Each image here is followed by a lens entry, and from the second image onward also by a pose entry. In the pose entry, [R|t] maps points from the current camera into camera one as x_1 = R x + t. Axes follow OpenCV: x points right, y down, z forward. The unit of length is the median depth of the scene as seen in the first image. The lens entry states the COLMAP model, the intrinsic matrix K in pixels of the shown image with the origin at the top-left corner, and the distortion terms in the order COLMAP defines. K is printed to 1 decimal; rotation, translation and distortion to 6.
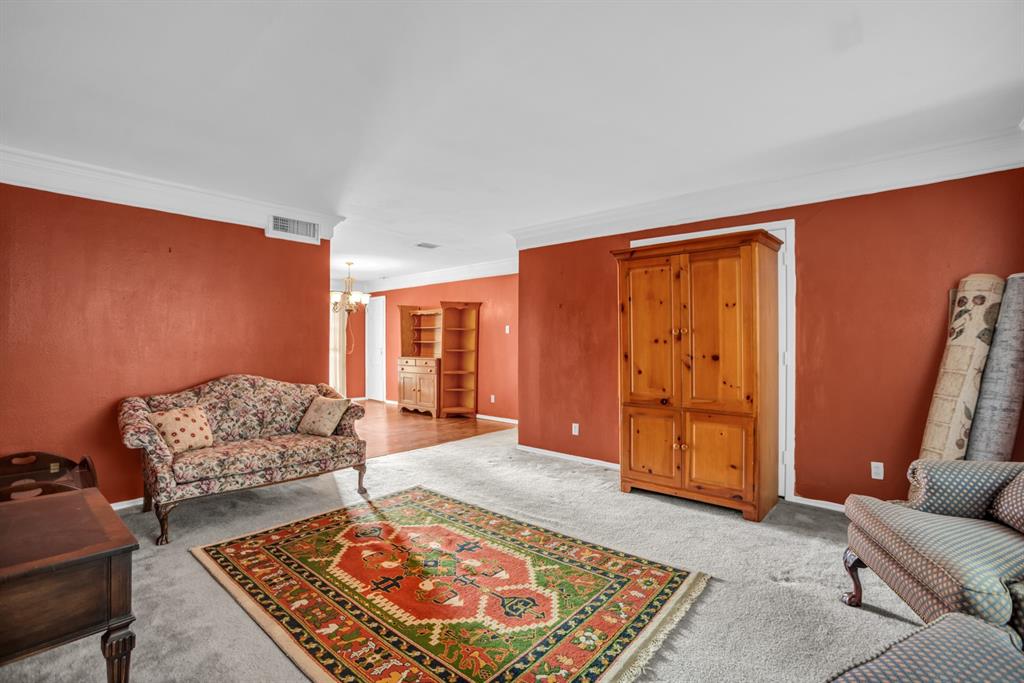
lens RADIAL K [[472.9, 0, 514.6], [0, 472.9, 340.6], [0, 0, 1]] dist [-0.040649, 0.002936]
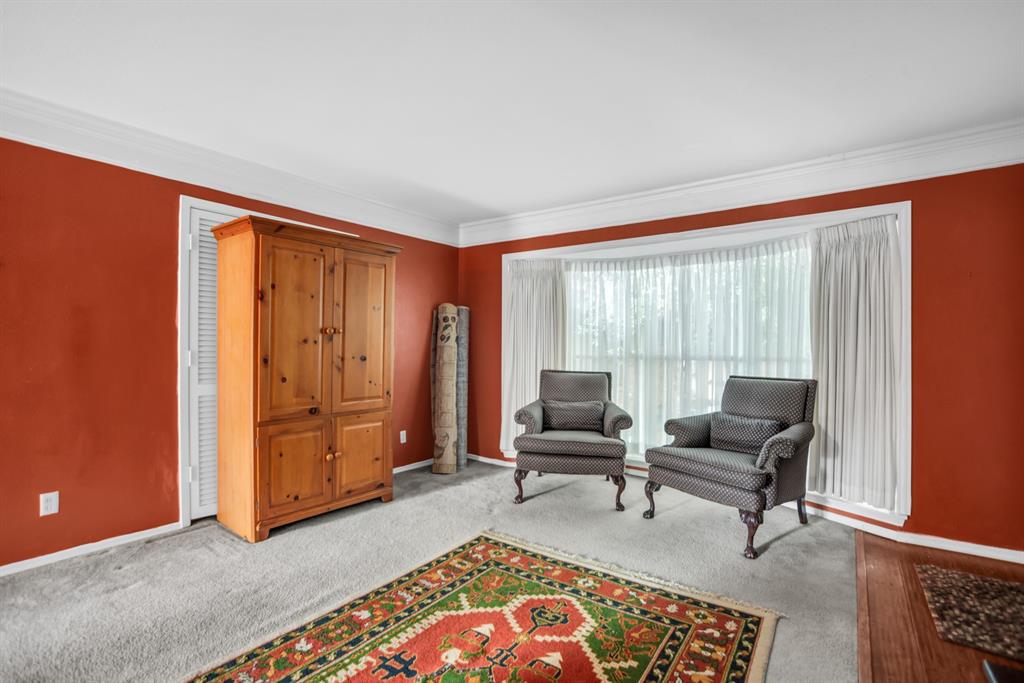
lens RADIAL K [[472.9, 0, 513.9], [0, 472.9, 346.1], [0, 0, 1]] dist [-0.040649, 0.002936]
pose [[-0.090668, -0.002300, 0.995878, -0.765604], [-0.011109, 0.999937, 0.001298, 0.006334], [-0.995819, -0.010945, -0.090688, 0.941417]]
